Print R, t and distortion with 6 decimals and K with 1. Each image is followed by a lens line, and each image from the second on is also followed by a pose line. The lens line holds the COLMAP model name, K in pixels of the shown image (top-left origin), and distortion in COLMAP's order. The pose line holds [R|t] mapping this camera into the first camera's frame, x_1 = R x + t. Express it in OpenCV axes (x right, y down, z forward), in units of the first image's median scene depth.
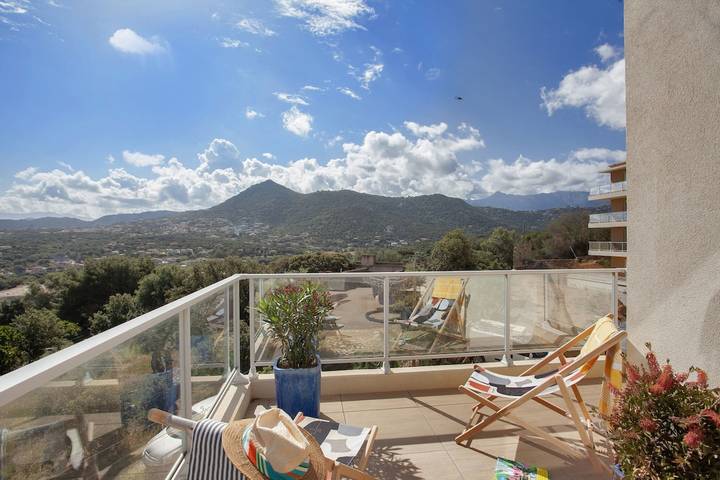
lens RADIAL K [[362.9, 0, 360.0], [0, 362.9, 240.0], [0, 0, 1]] dist [-0.067238, 0.031198]
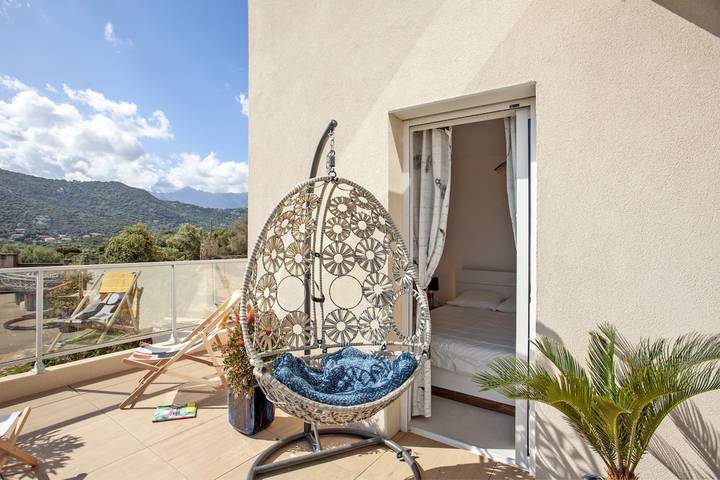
lens RADIAL K [[362.9, 0, 360.0], [0, 362.9, 240.0], [0, 0, 1]] dist [-0.067238, 0.031198]
pose [[0.683470, 0.008563, 0.729929, -0.018296], [-0.014947, 0.999886, 0.002266, 0.003119], [-0.729826, -0.012459, 0.683520, -0.174398]]
